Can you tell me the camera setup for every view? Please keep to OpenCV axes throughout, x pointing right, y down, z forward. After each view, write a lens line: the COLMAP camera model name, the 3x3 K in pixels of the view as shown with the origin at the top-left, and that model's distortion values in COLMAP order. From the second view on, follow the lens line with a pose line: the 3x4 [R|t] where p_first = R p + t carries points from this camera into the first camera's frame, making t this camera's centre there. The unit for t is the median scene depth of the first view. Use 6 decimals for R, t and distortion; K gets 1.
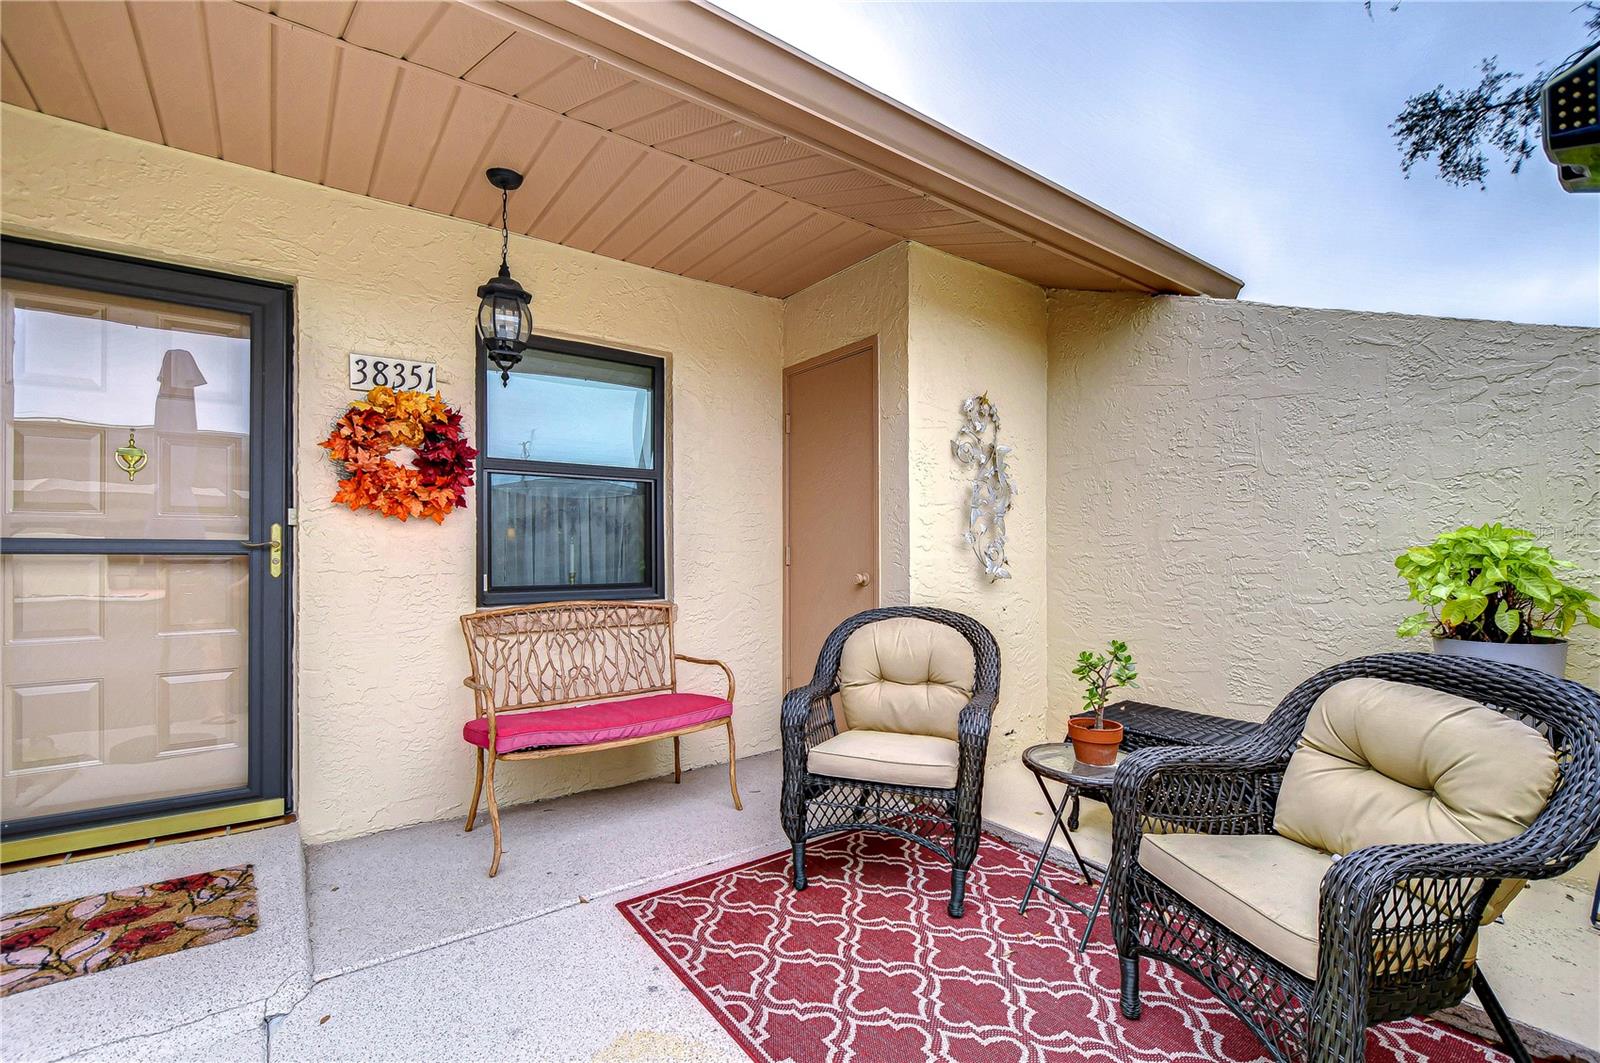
lens RADIAL K [[713.0, 0, 796.2], [0, 713.0, 561.0], [0, 0, 1]] dist [-0.002047, -0.001377]
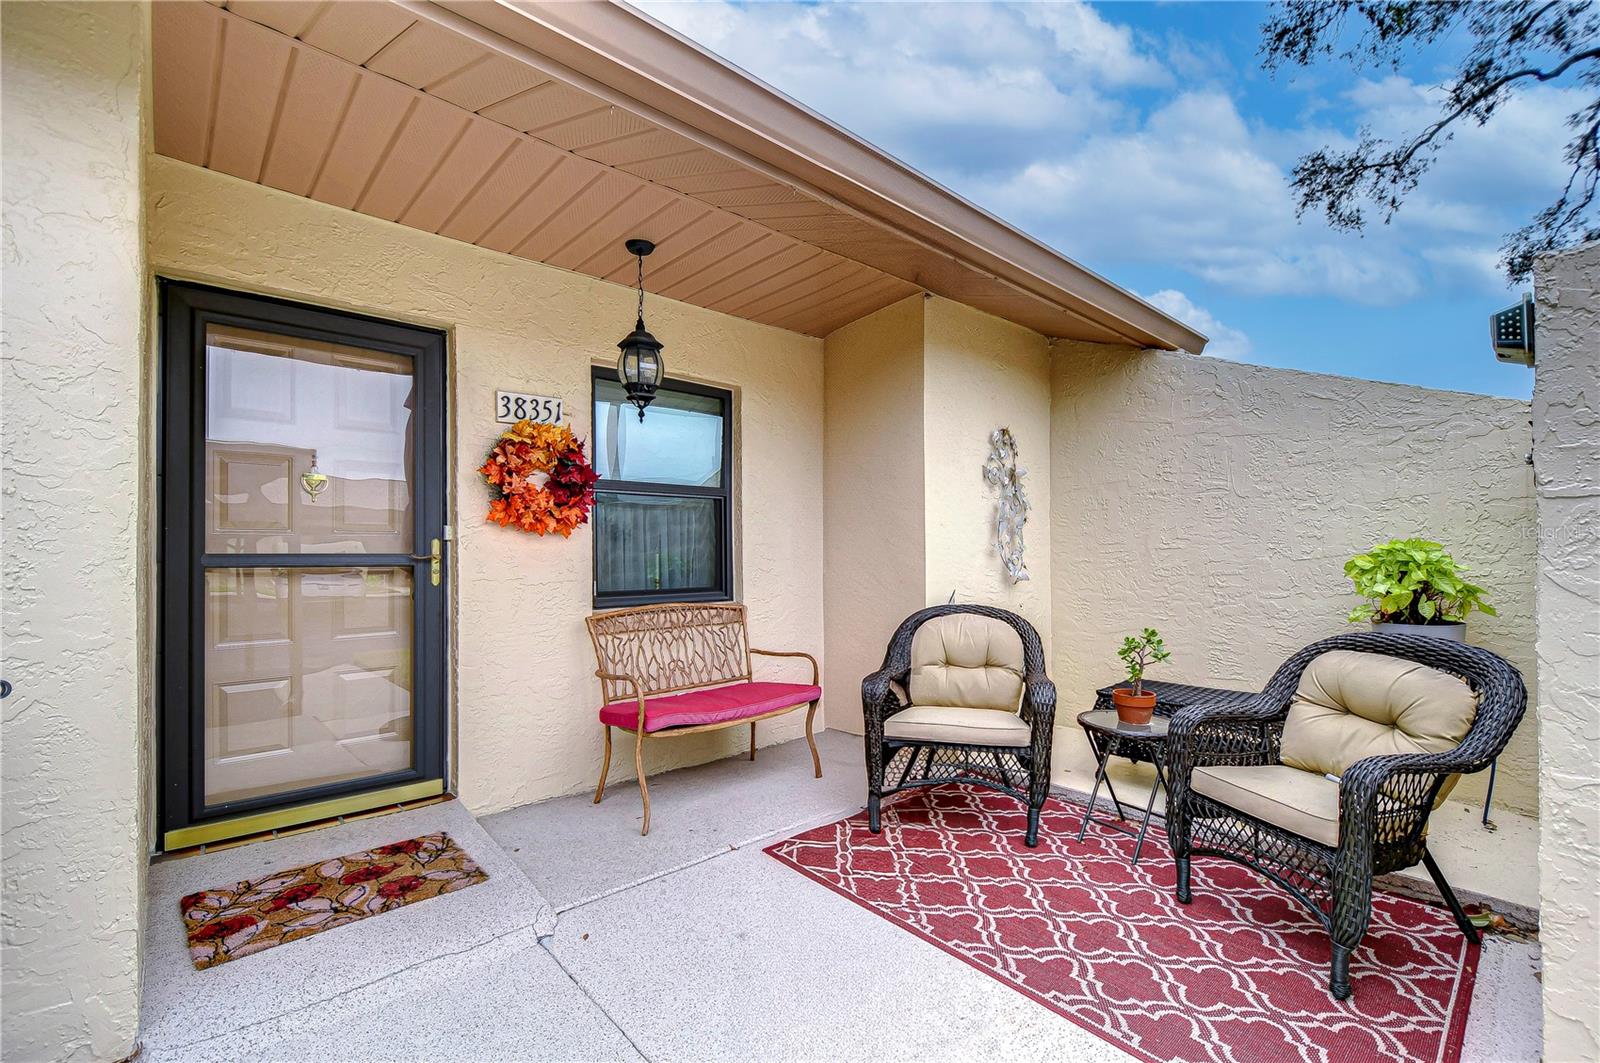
lens RADIAL K [[694.0, 0, 802.6], [0, 694.0, 559.3], [0, 0, 1]] dist [0.006387, -0.007568]
pose [[0.995380, -0.006118, 0.095816, -0.240253], [0.006581, 0.999968, -0.004519, -0.010156], [-0.095785, 0.005129, 0.995389, -0.162897]]
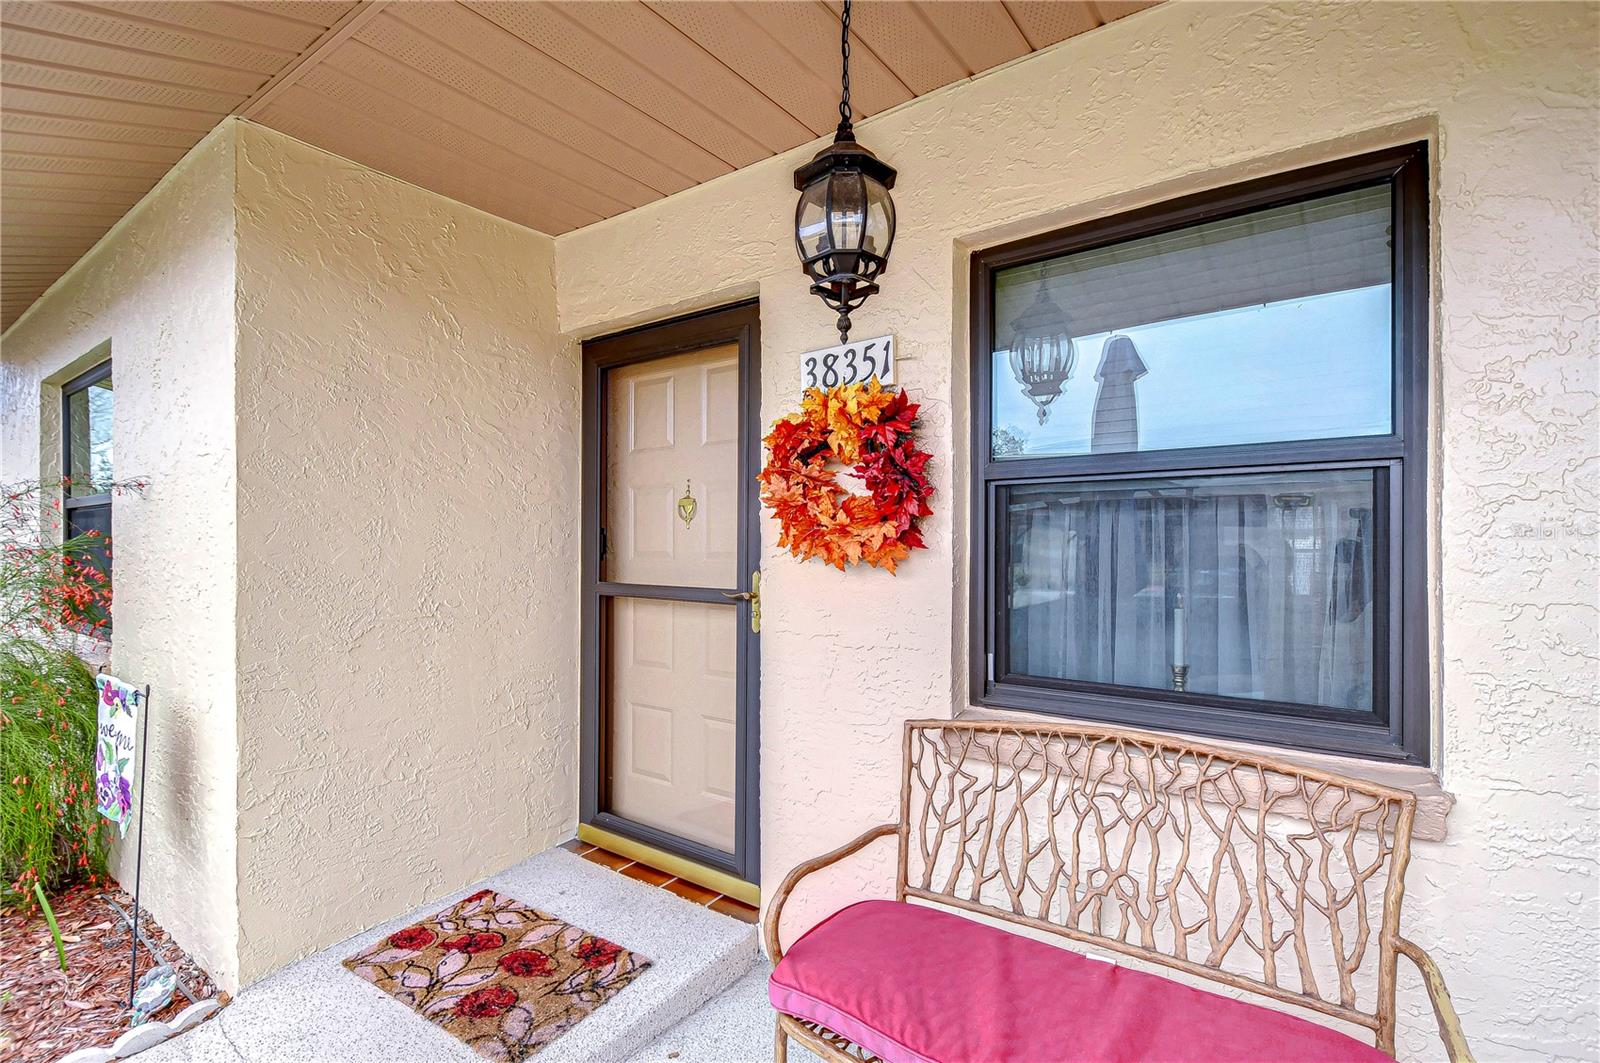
lens RADIAL K [[705.0, 0, 762.9], [0, 705.0, 546.8], [0, 0, 1]] dist [0.001337, -0.000500]
pose [[0.300185, -0.001209, -0.953880, 0.093890], [-0.021393, 0.999739, -0.008000, -0.072863], [0.953641, 0.022808, 0.300081, 0.724023]]
